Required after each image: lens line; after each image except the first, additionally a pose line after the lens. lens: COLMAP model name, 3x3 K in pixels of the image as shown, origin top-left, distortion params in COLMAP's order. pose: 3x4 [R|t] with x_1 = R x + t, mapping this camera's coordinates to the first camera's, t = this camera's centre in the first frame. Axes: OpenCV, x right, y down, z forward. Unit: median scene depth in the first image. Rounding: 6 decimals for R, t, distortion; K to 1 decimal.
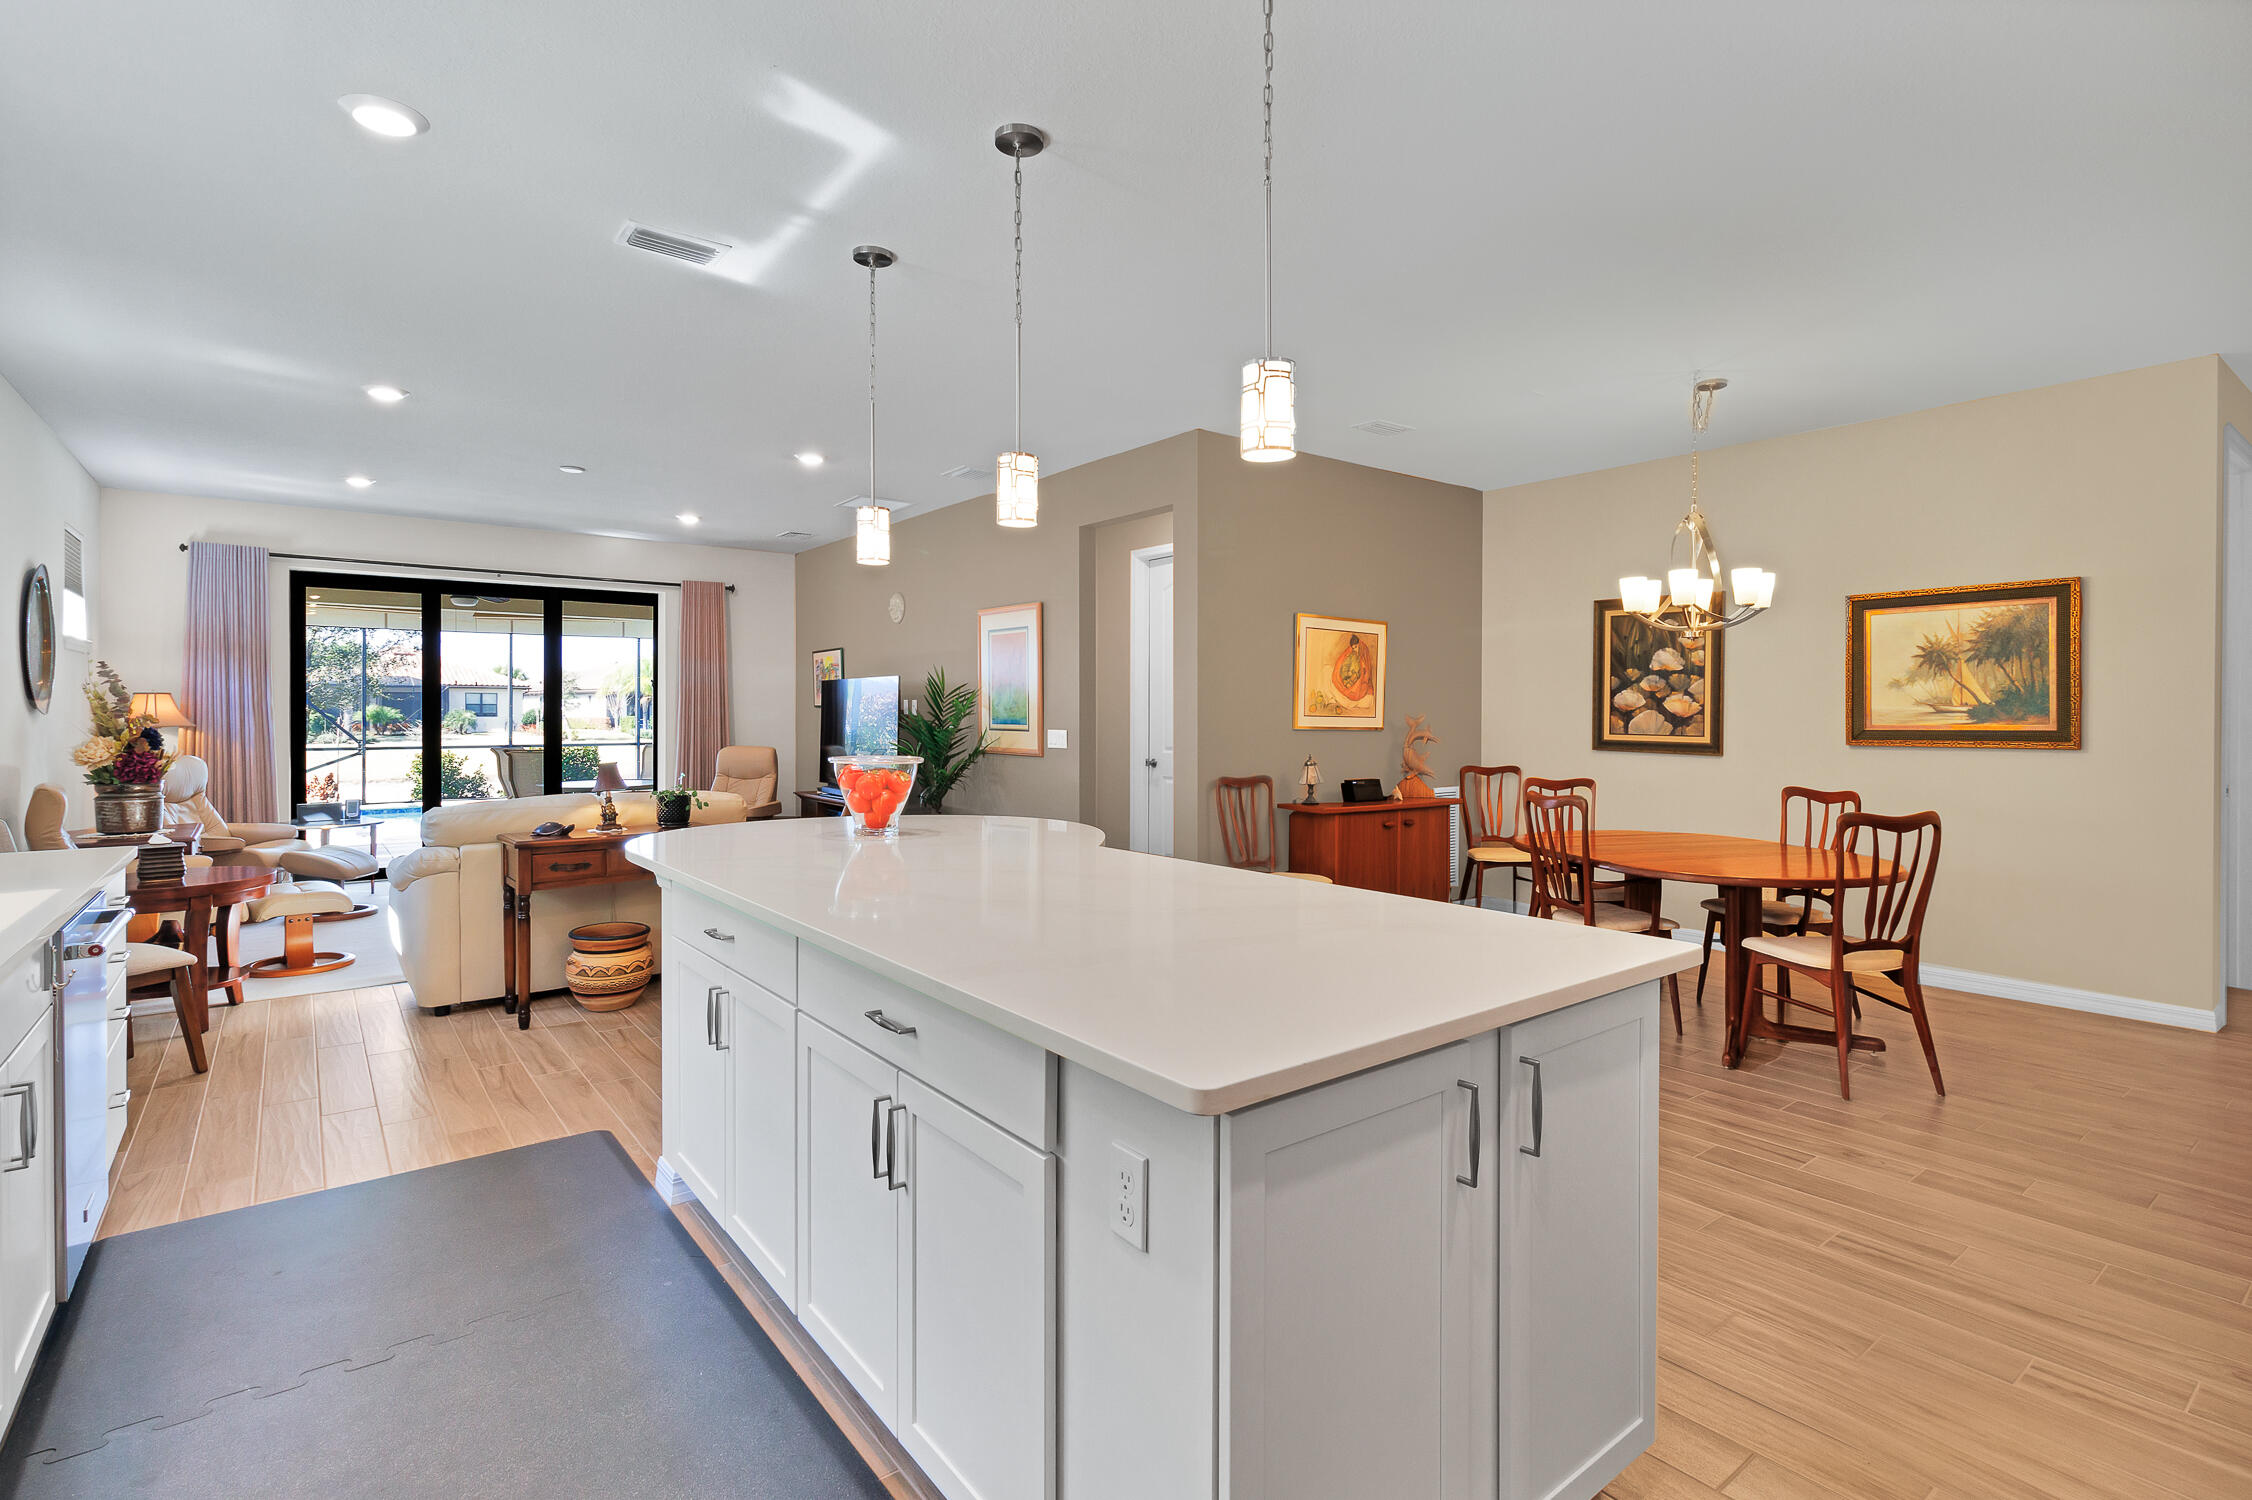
lens RADIAL K [[1077.2, 0, 1133.0], [0, 1077.2, 731.1], [0, 0, 1]] dist [0.001923, 0.000448]
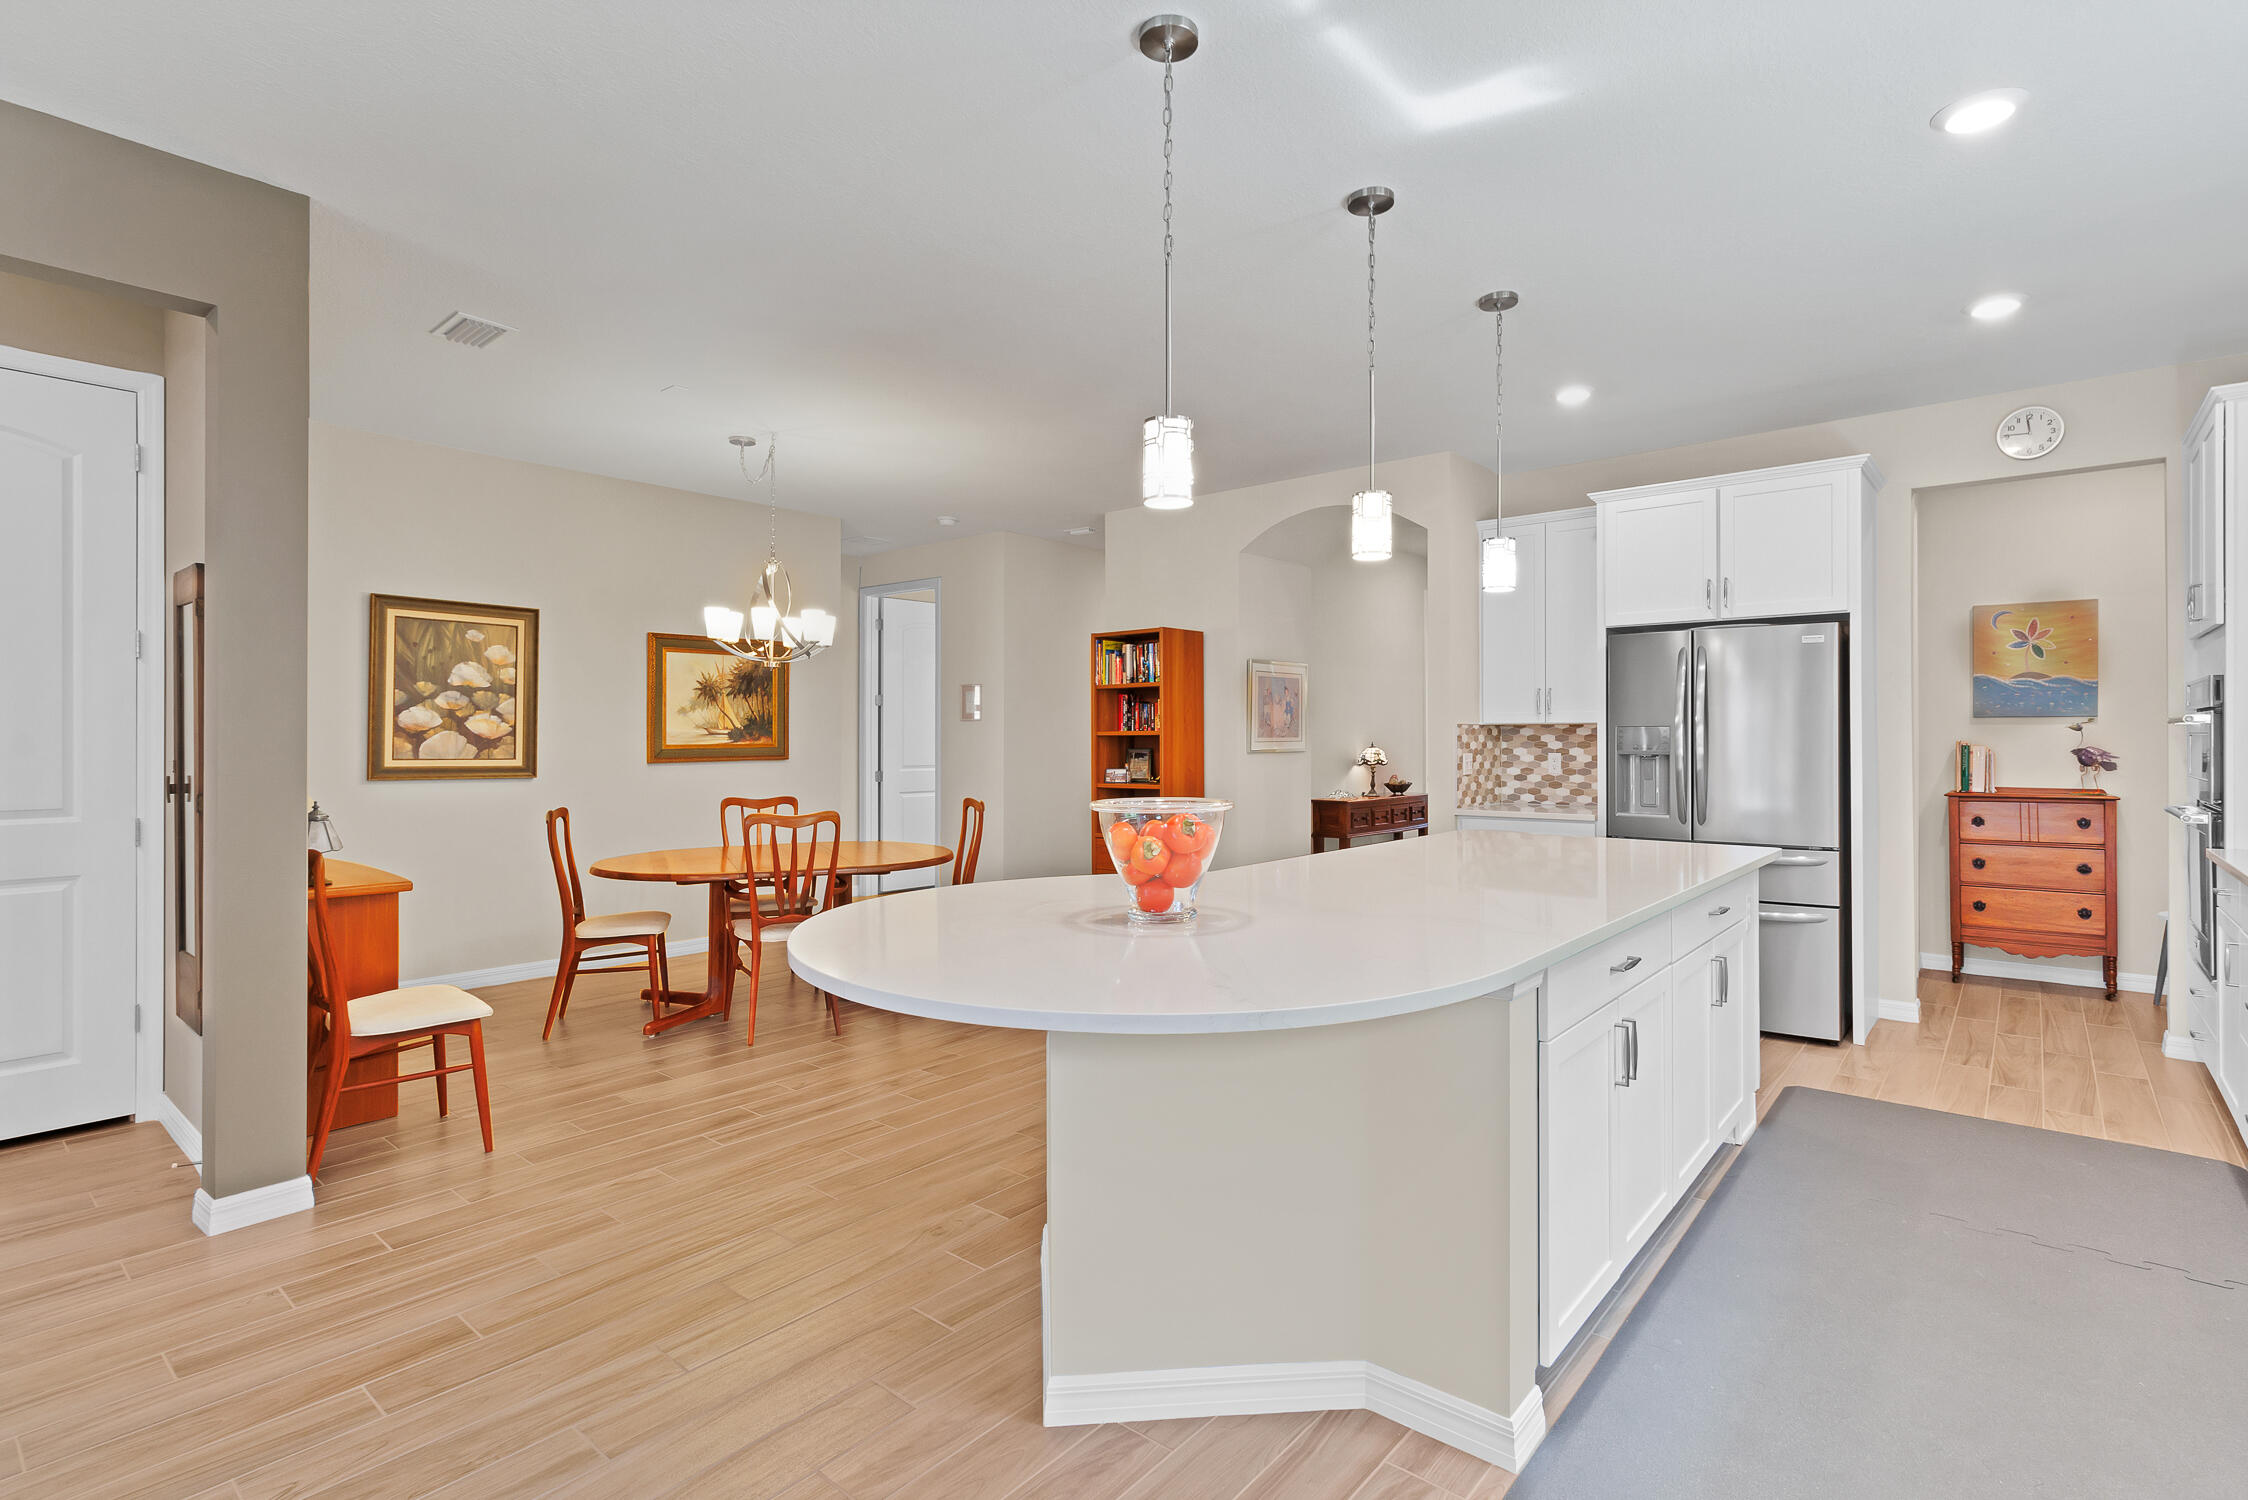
lens RADIAL K [[1075.3, 0, 1130.9], [0, 1075.3, 731.1], [0, 0, 1]] dist [0.001923, 0.000448]
pose [[-0.214280, 0.004946, 0.976760, -0.505651], [0.015431, 0.999880, -0.001678, -0.009497], [-0.976650, 0.014713, -0.214331, 0.666654]]
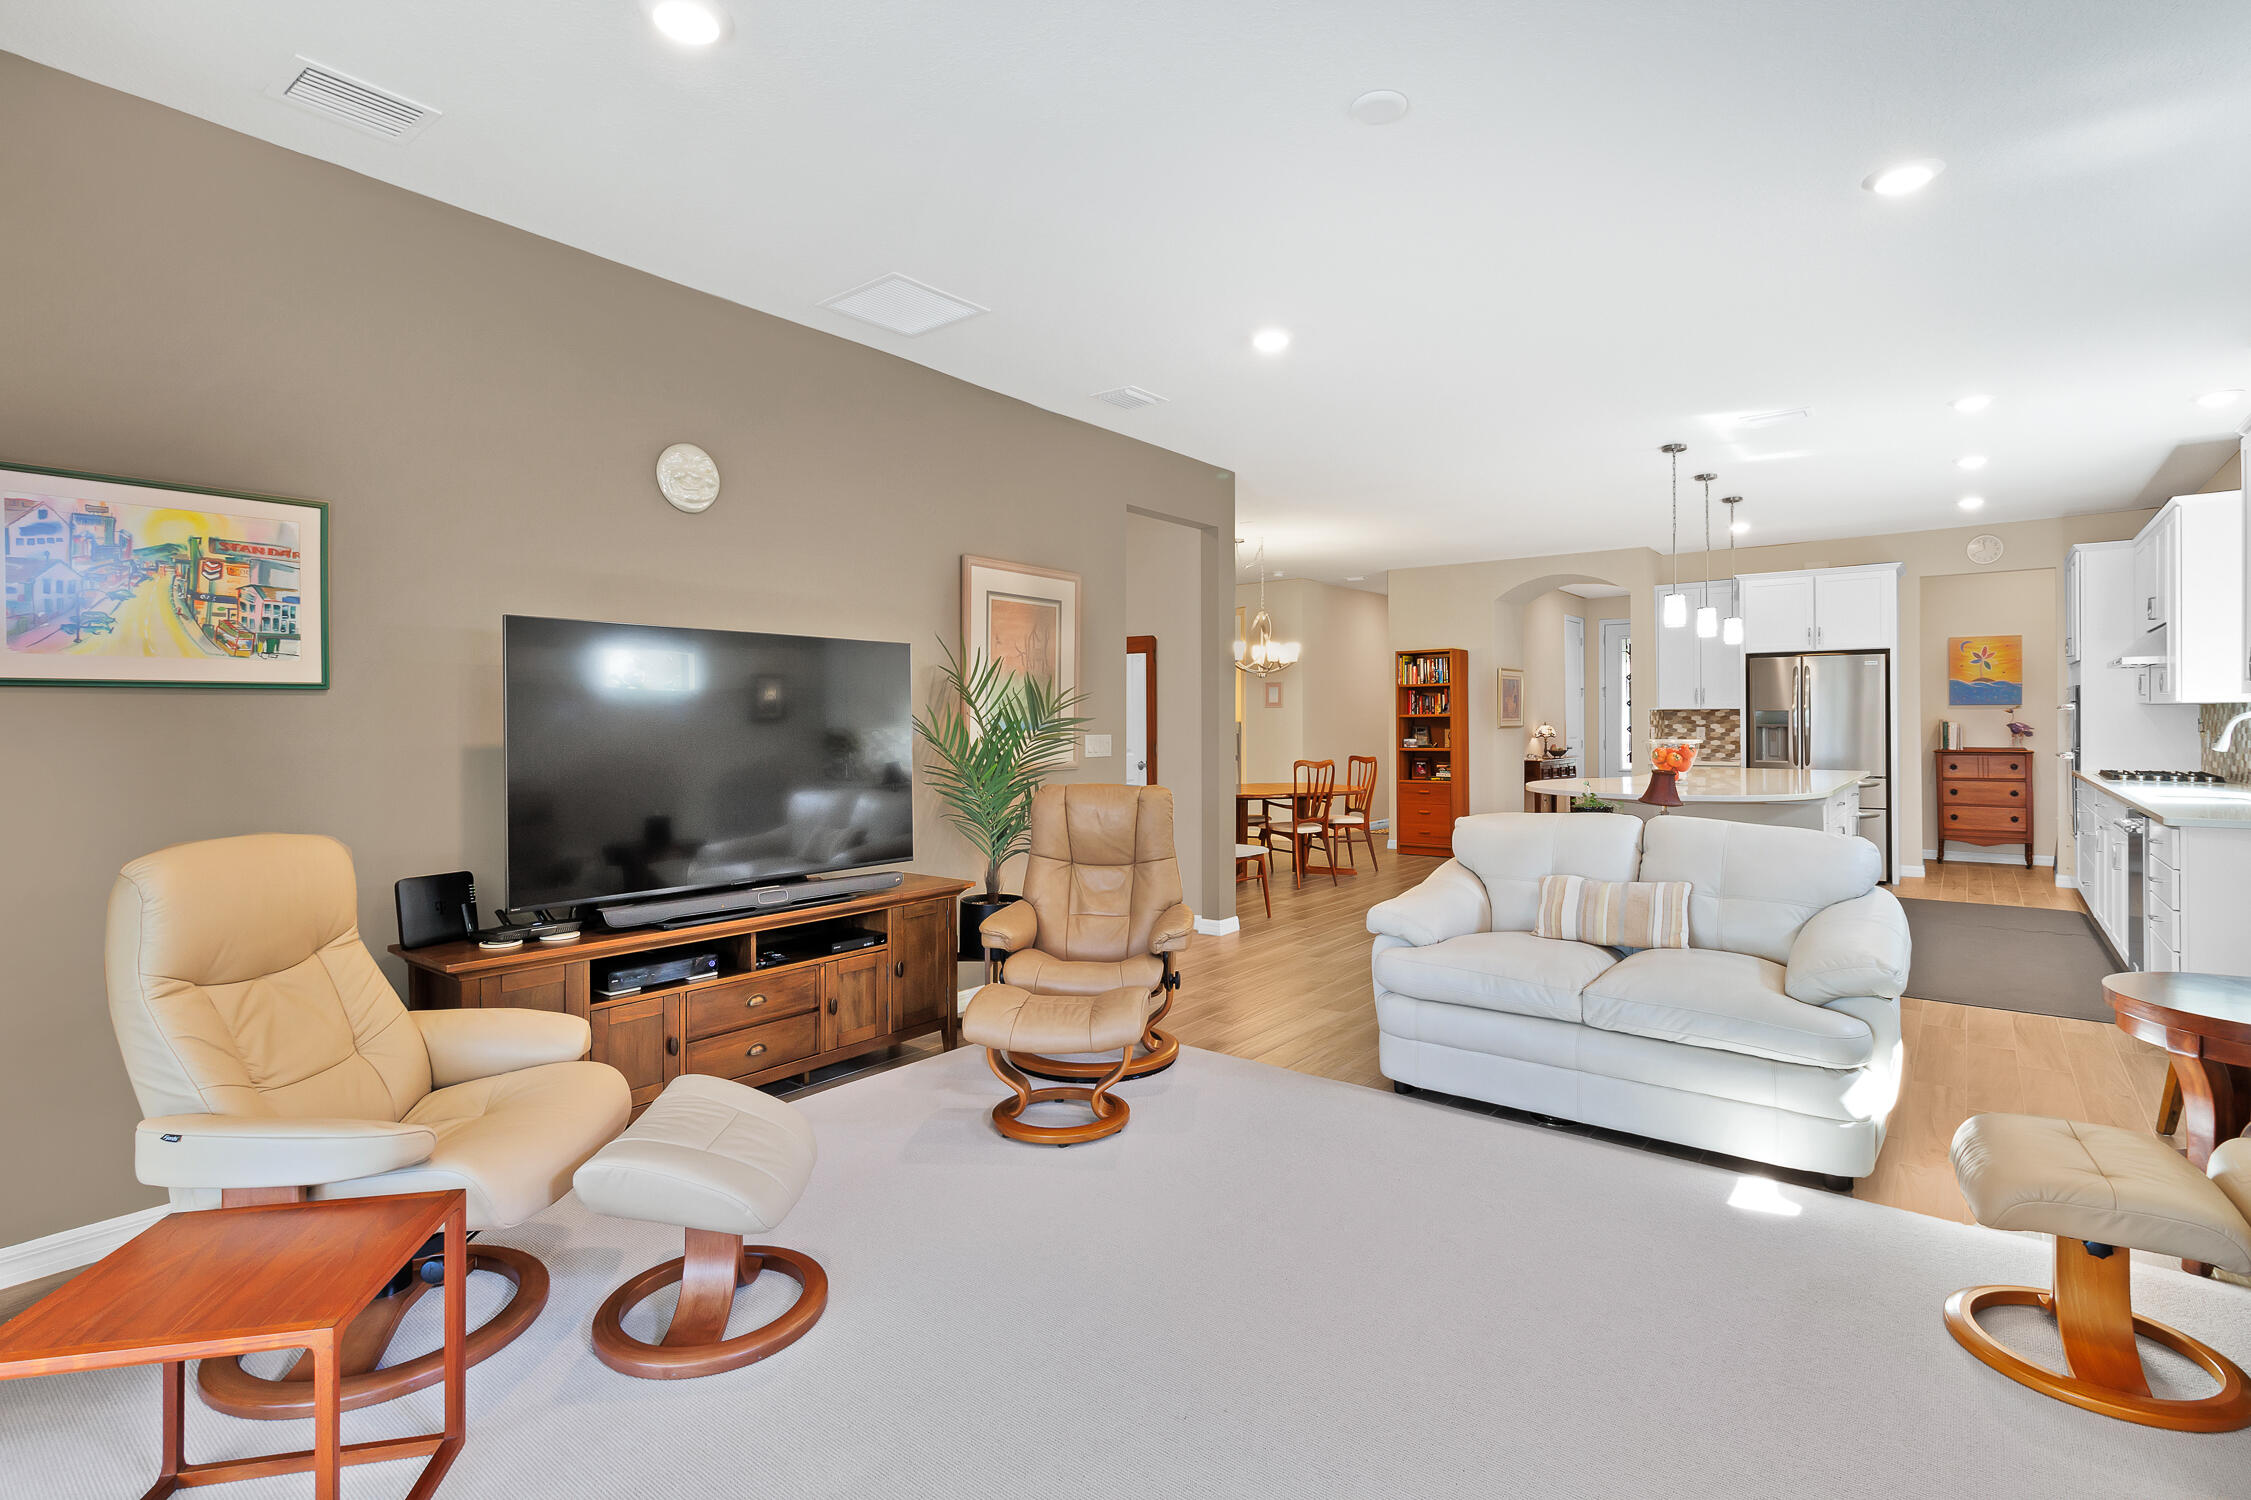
lens RADIAL K [[1086.5, 0, 1125.0], [0, 1086.5, 715.0], [0, 0, 1]] dist [-0.001396, -0.000300]
pose [[-0.251298, 0.005413, 0.967895, -0.977147], [0.017540, 0.999846, -0.001038, -0.016588], [-0.967751, 0.016716, -0.251354, 1.312718]]
